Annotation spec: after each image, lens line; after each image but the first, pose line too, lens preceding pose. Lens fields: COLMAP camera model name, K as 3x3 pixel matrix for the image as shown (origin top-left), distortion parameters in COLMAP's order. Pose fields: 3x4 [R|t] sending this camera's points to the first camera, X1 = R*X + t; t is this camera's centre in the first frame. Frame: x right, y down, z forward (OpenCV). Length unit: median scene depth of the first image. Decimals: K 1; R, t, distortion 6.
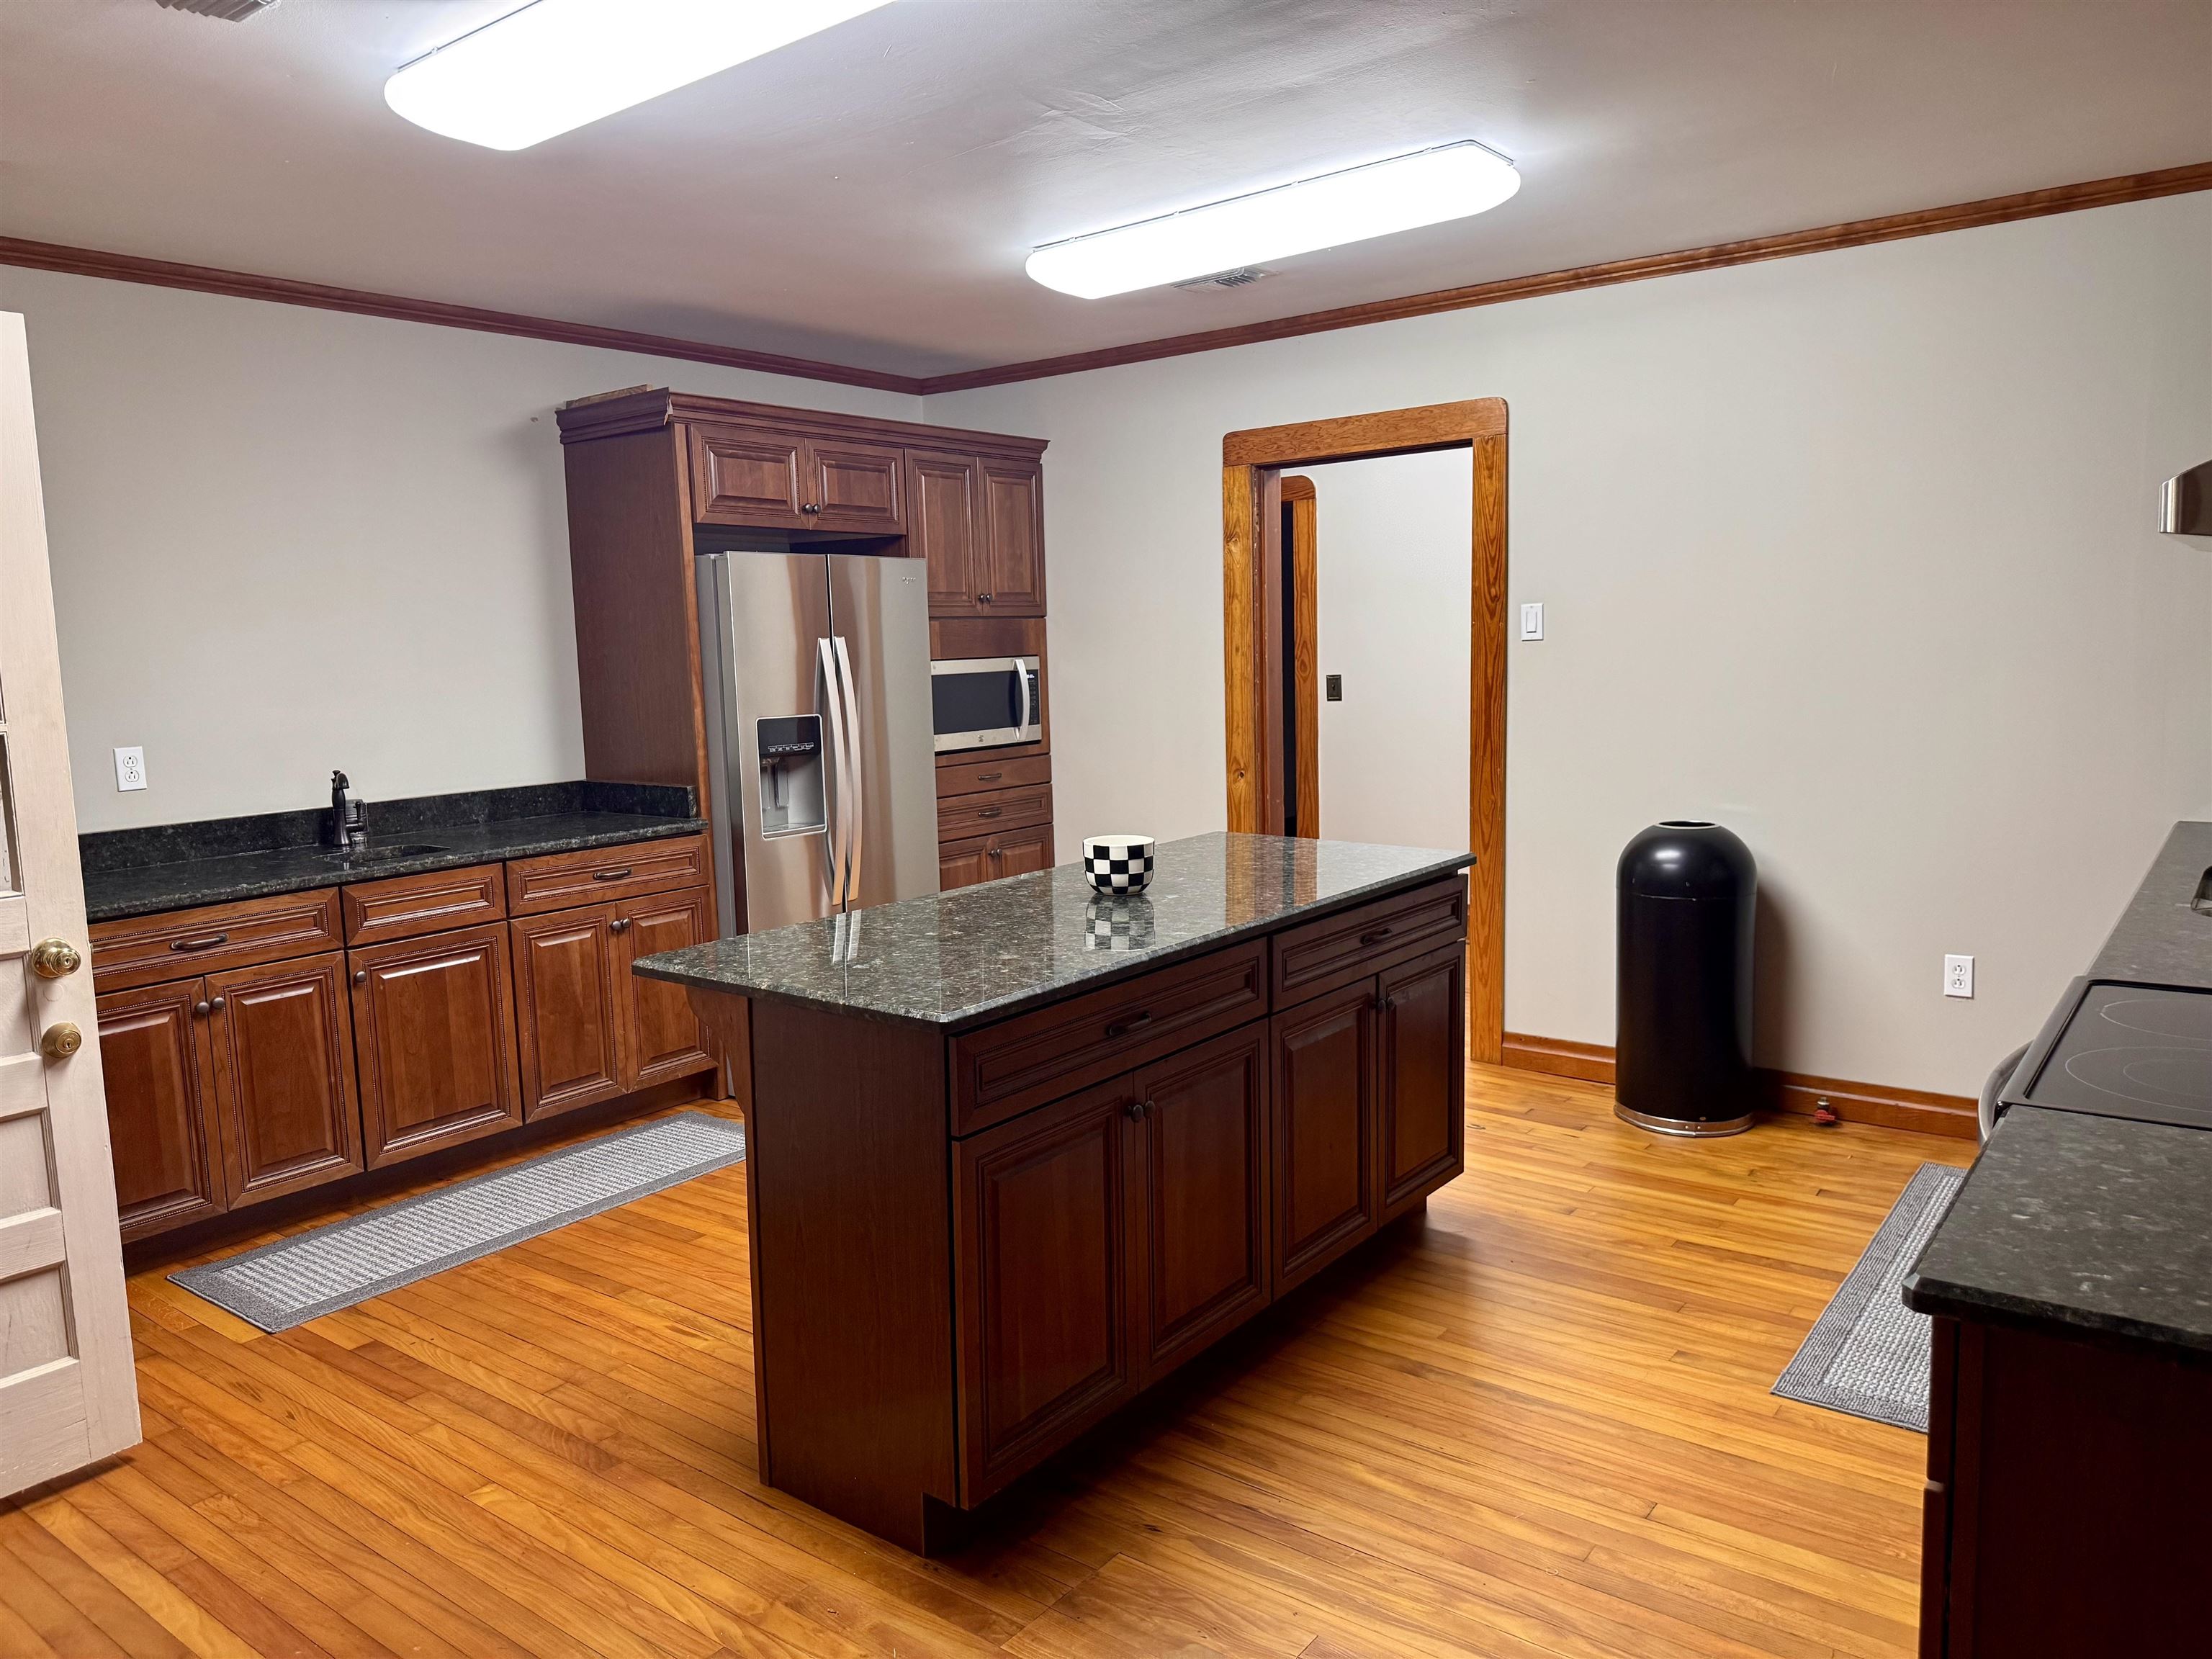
lens RADIAL K [[1579.3, 0, 1113.0], [0, 1579.3, 826.2], [0, 0, 1]] dist [0.051627, -0.086407]
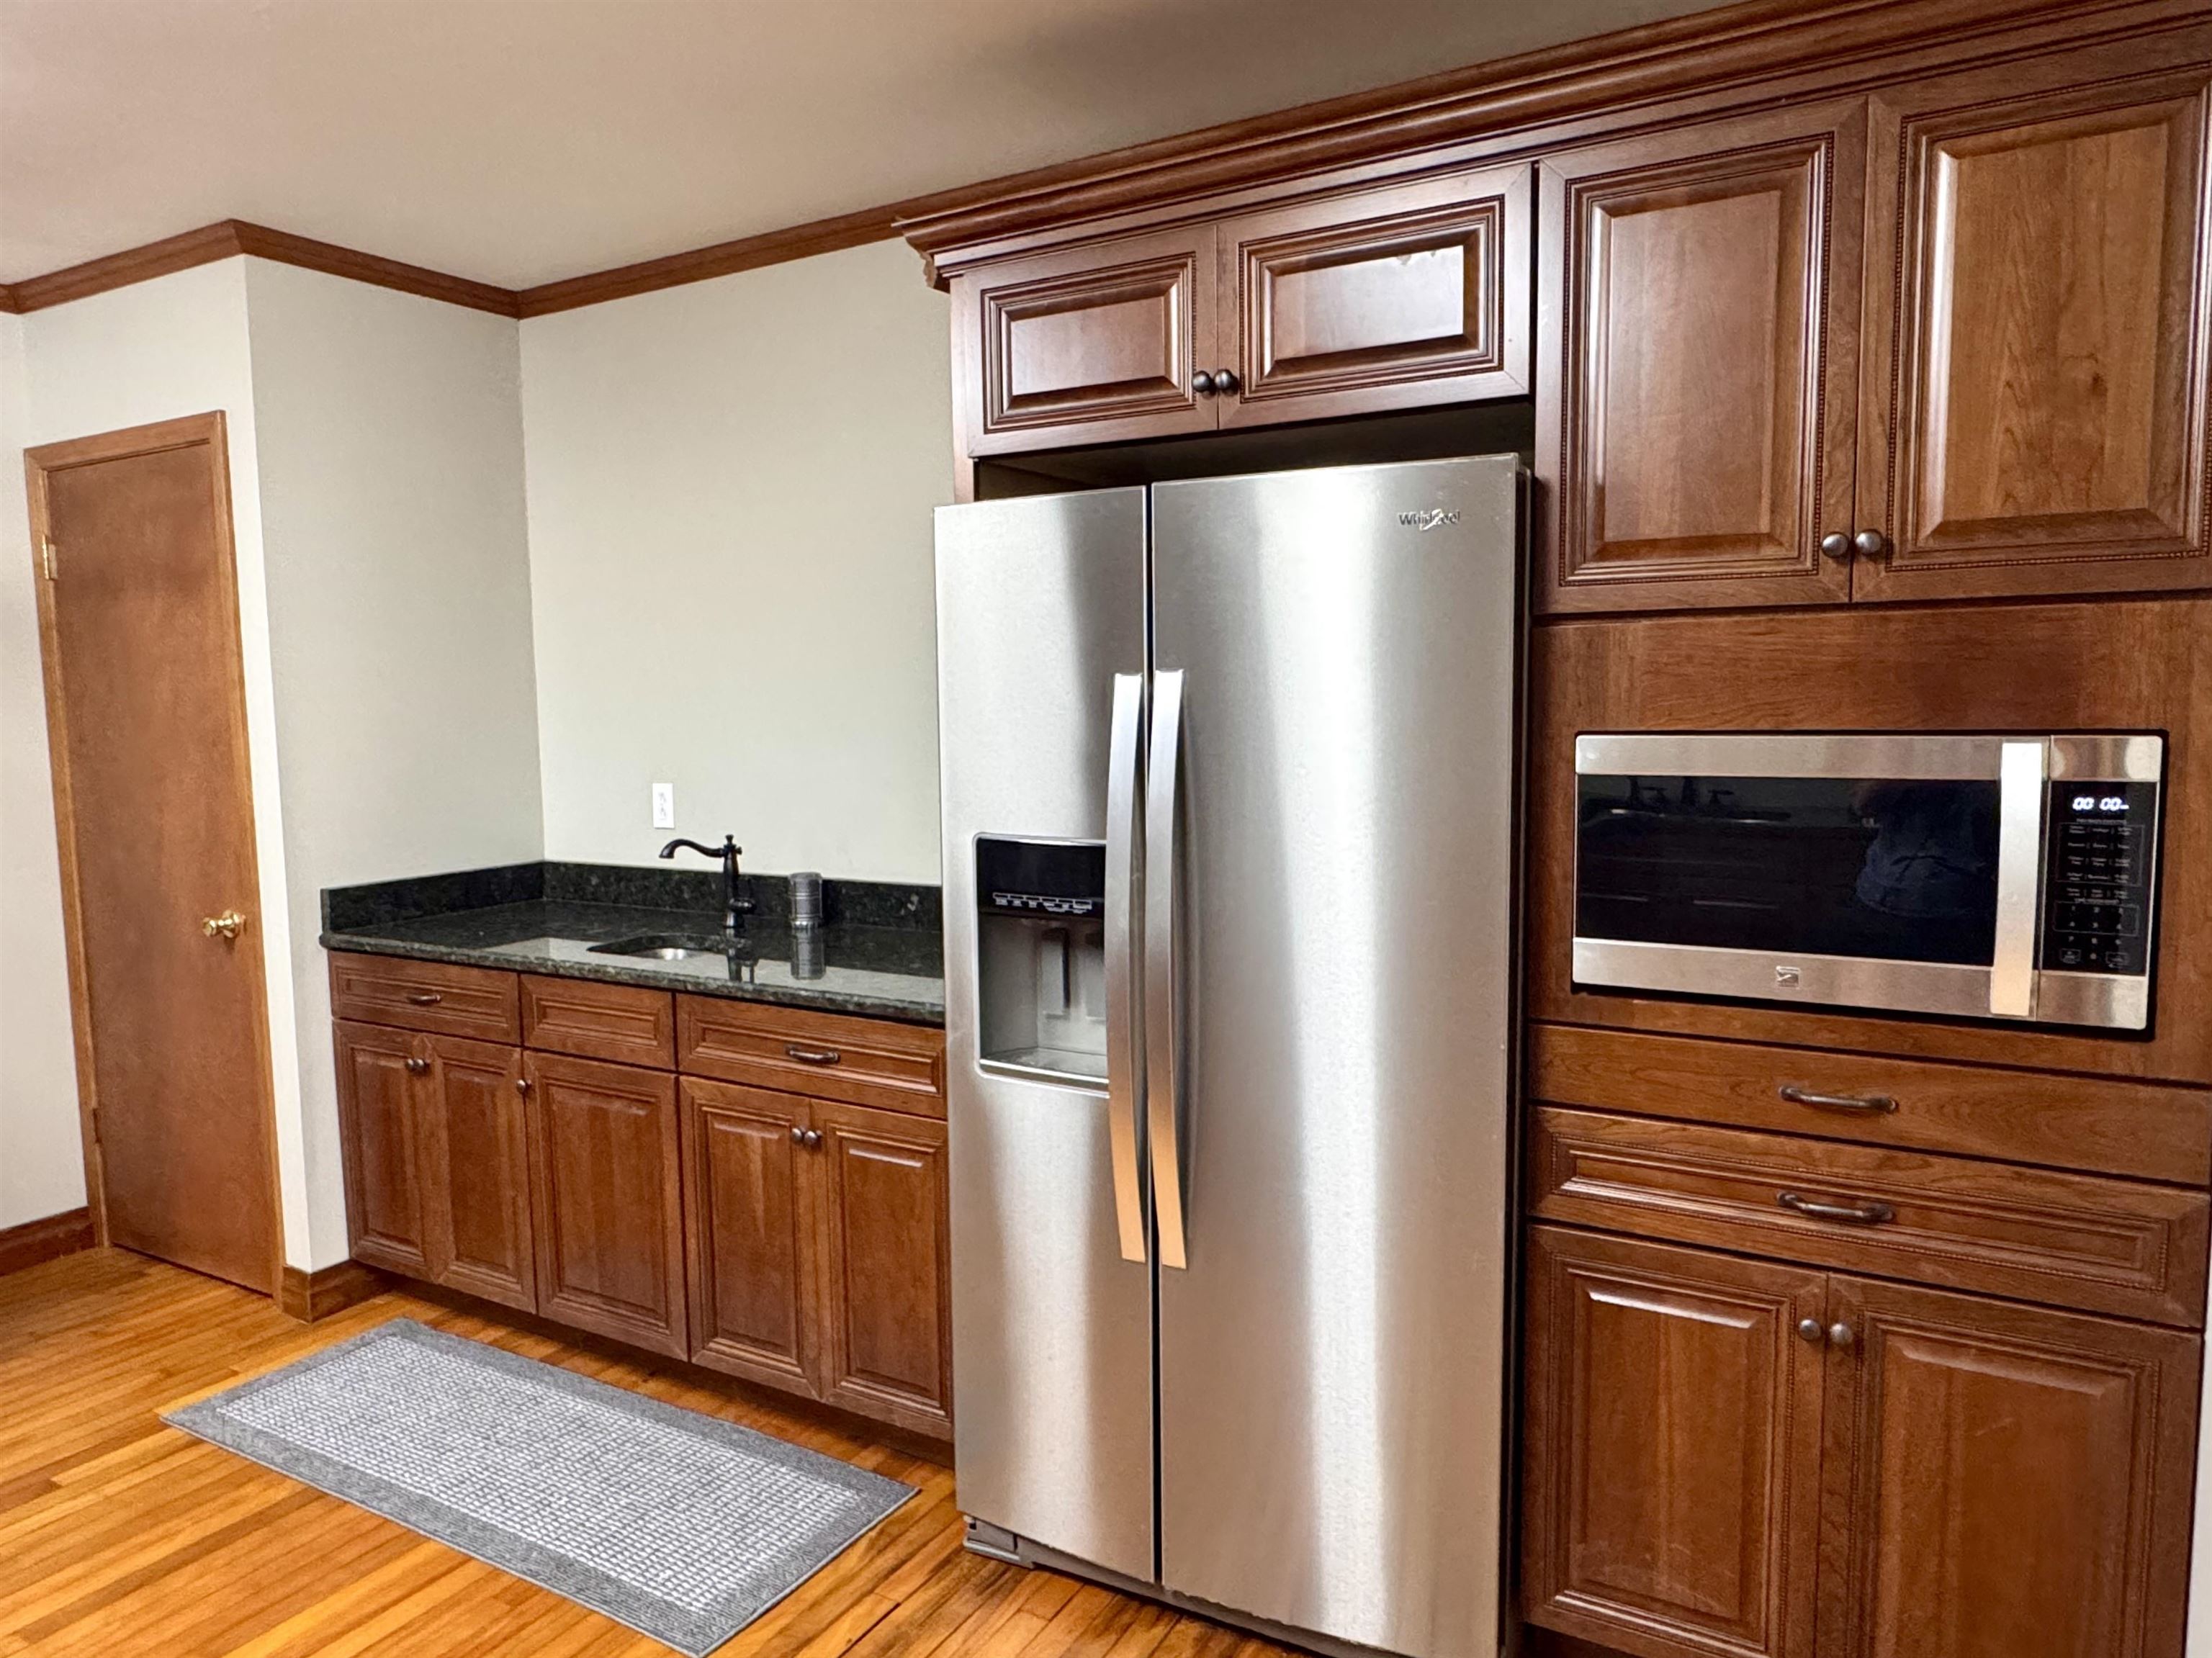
lens RADIAL K [[1411.1, 0, 1111.4], [0, 1411.1, 832.7], [0, 0, 1]] dist [-0.005771, -0.001546]
pose [[0.130165, 0.123807, -0.983732, 0.247594], [-0.108023, 0.988038, 0.110055, -0.137187], [0.985590, 0.091940, 0.141982, 1.098043]]
